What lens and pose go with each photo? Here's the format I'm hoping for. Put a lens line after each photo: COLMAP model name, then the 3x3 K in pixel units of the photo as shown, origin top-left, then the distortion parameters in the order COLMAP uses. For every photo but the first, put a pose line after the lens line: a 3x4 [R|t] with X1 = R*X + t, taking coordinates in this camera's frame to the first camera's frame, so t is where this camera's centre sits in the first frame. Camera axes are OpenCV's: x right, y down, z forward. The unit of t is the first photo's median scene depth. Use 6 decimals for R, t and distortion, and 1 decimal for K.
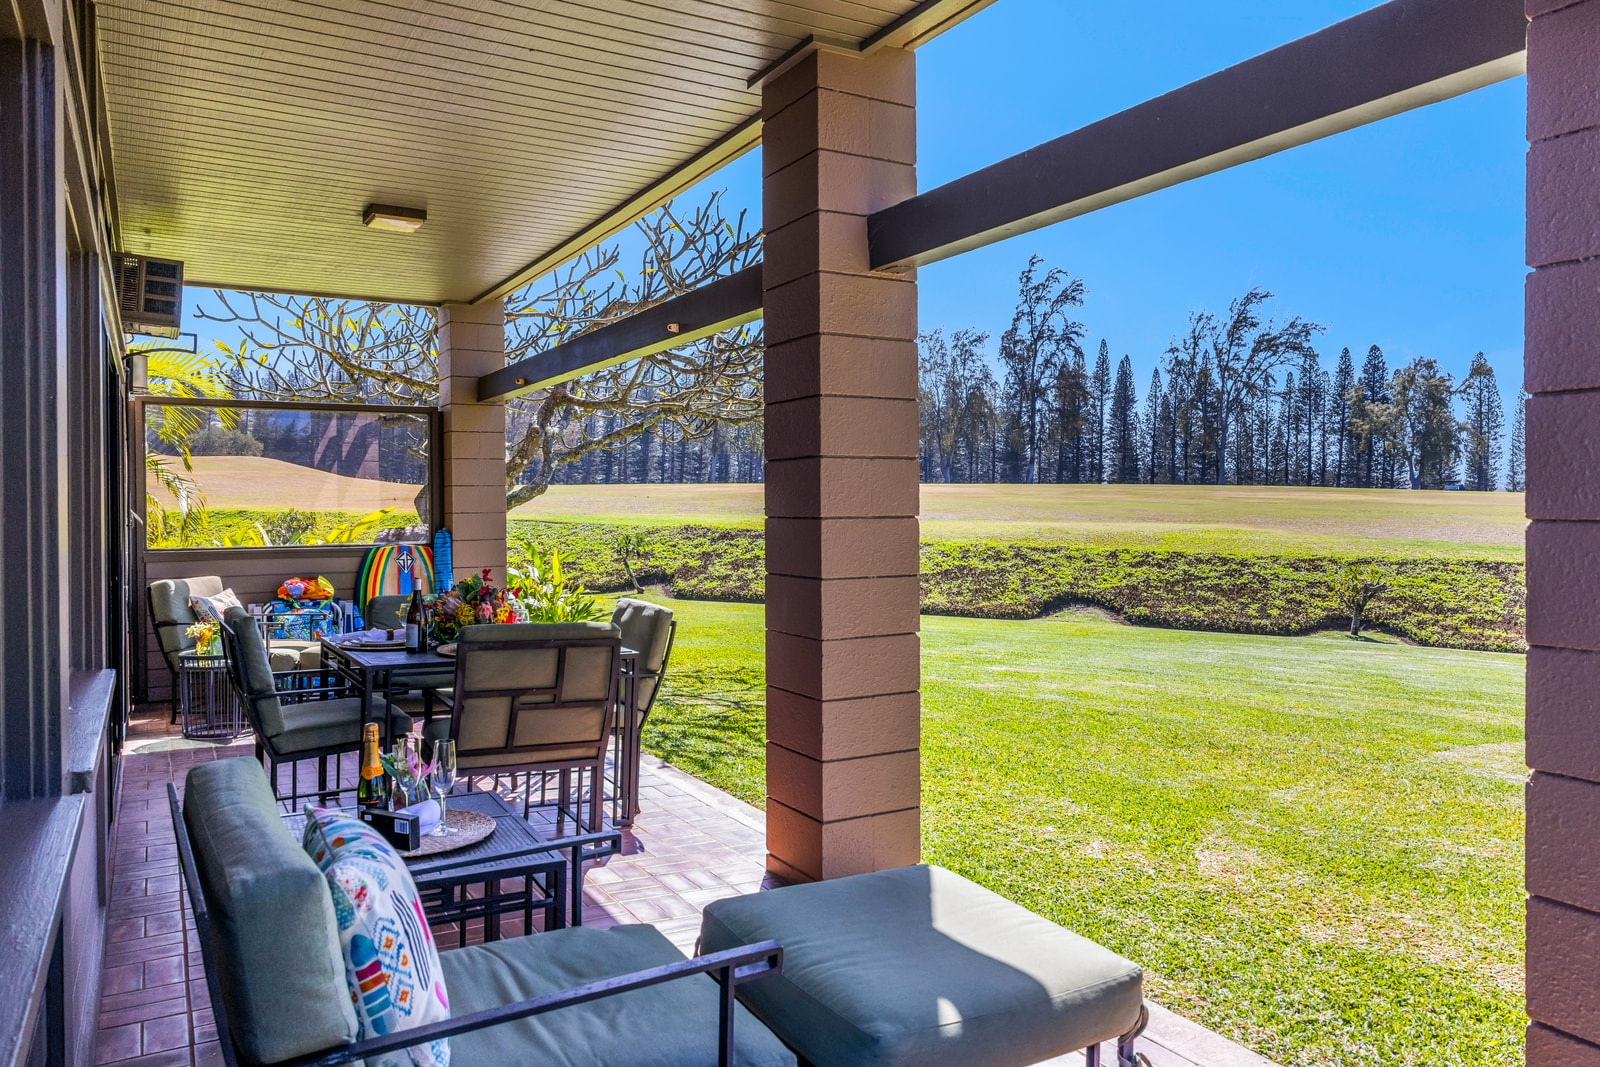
lens RADIAL K [[1042.4, 0, 805.1], [0, 1042.4, 538.1], [0, 0, 1]] dist [-0.011815, 0.001530]
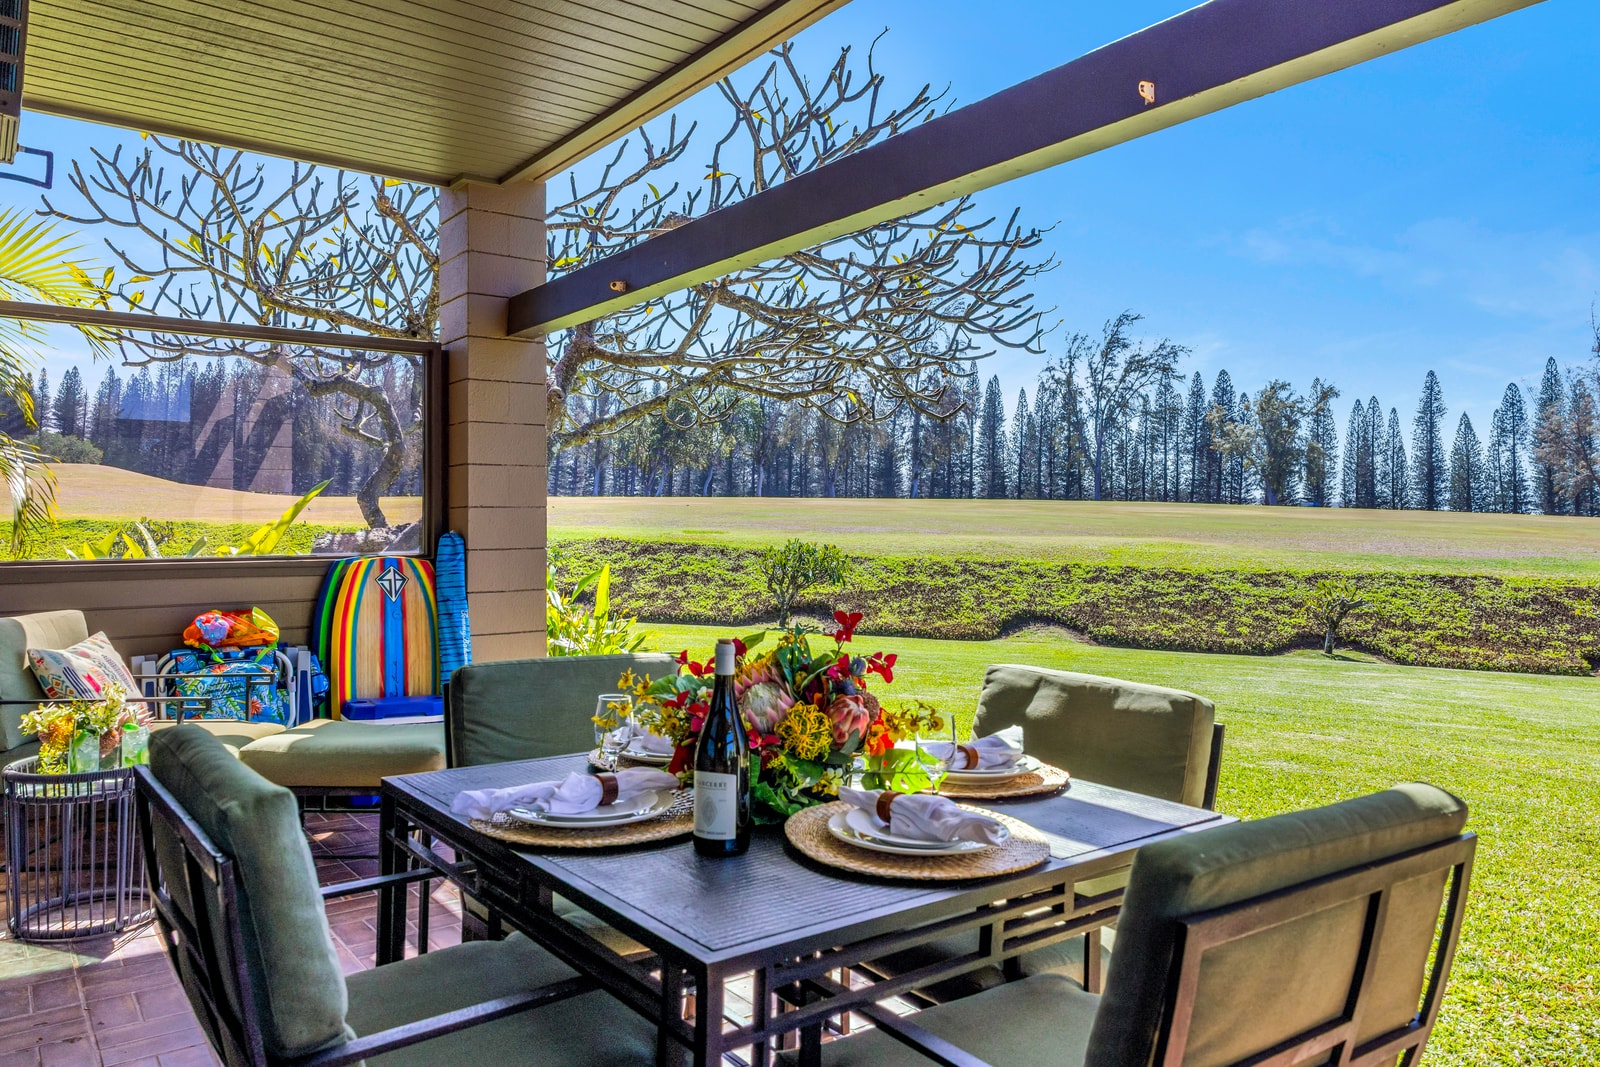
lens RADIAL K [[1042.4, 0, 787.6], [0, 1042.4, 525.9], [0, 0, 1]] dist [-0.011815, 0.001530]
pose [[0.994446, 0.002447, 0.105223, -0.056250], [0.000330, 0.999652, -0.026362, 0.001211], [-0.105251, 0.026251, 0.994099, 0.092409]]
